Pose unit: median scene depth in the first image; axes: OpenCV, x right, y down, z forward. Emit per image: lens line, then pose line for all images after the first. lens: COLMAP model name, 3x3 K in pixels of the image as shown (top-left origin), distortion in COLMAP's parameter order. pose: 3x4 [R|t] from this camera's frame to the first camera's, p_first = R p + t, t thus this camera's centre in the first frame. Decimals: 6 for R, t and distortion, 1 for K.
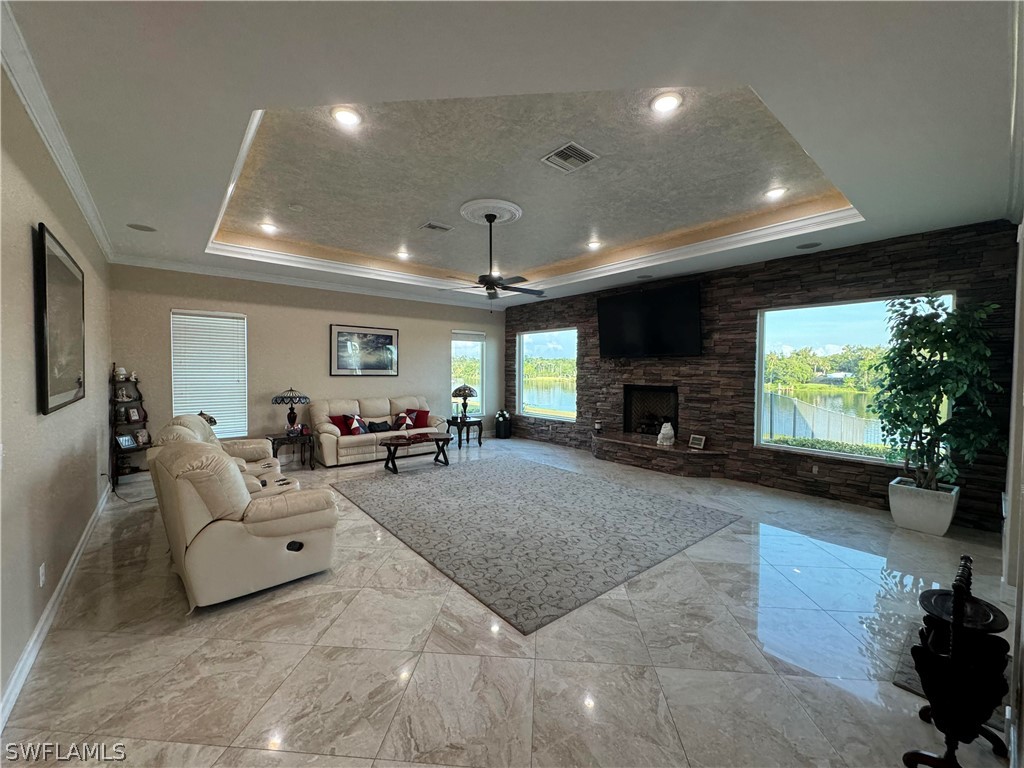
lens RADIAL K [[410.1, 0, 512.0], [0, 410.1, 384.0], [0, 0, 1]] dist [0.000162, -0.000009]
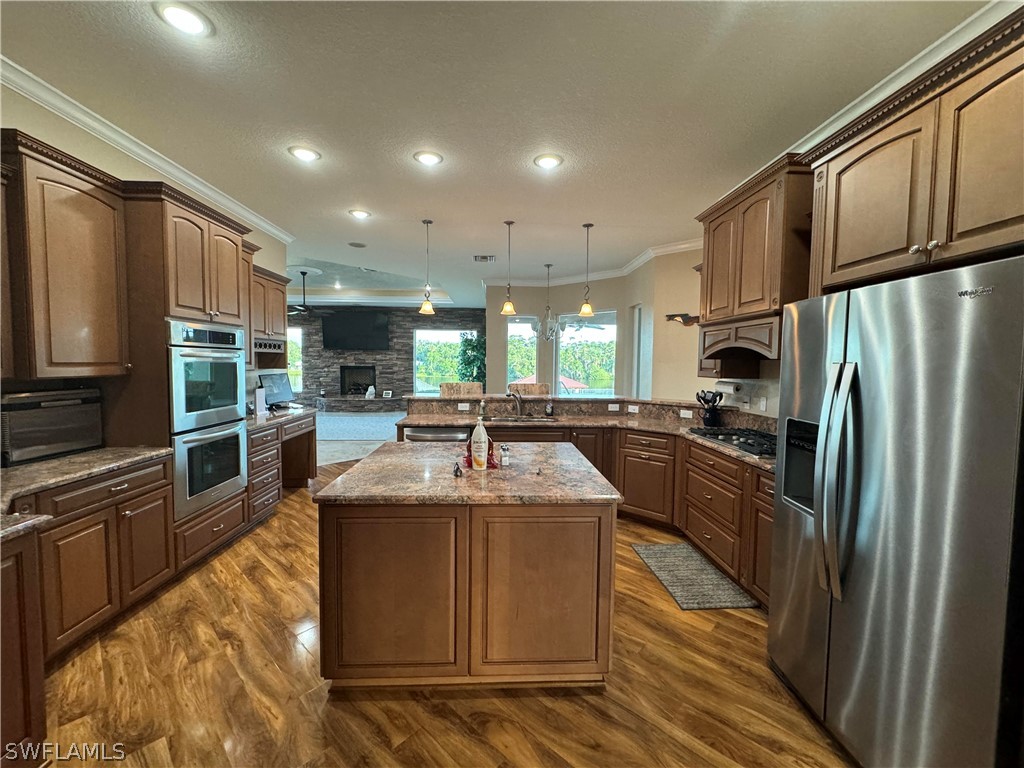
lens RADIAL K [[410.1, 0, 512.0], [0, 410.1, 384.0], [0, 0, 1]] dist [0.000162, -0.000009]
pose [[0.617008, -0.042169, 0.785826, -0.698725], [0.019997, 0.999081, 0.037912, 0.030205], [-0.786703, -0.007678, 0.617284, -0.652592]]
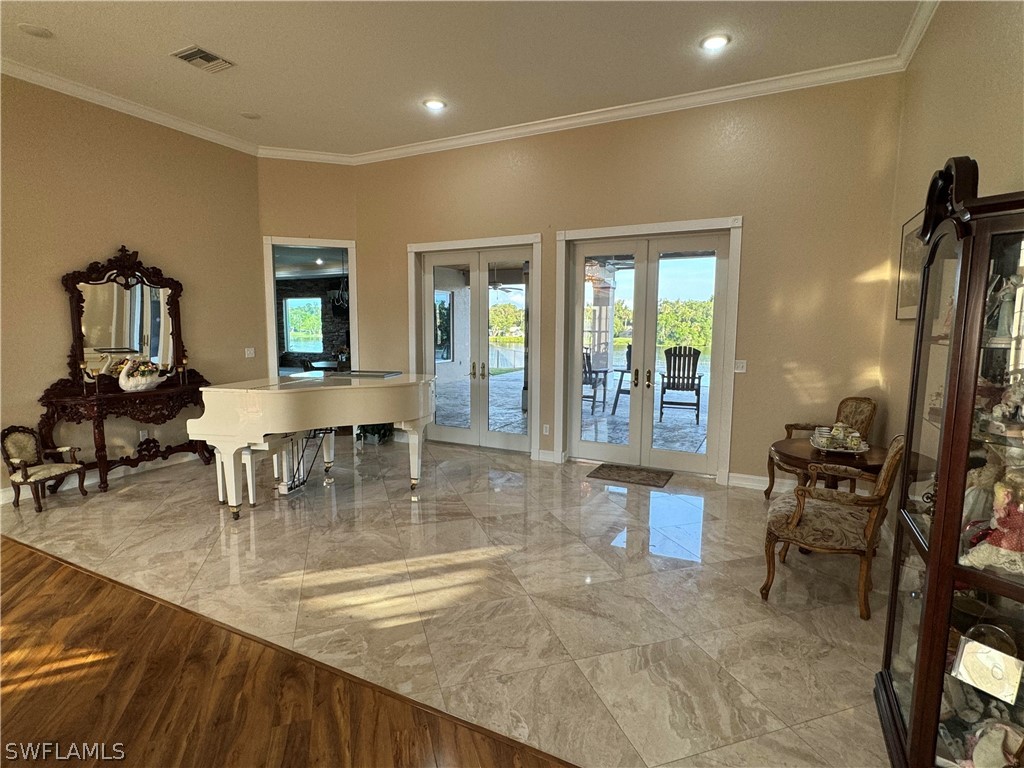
lens RADIAL K [[530.3, 0, 512.0], [0, 530.3, 384.0], [0, 0, 1]] dist [0.000616, 0.000038]
pose [[0.923943, -0.038608, 0.380577, 0.052234], [0.007284, 0.996489, 0.083407, 0.055587], [-0.382460, -0.074291, 0.920980, -1.759272]]
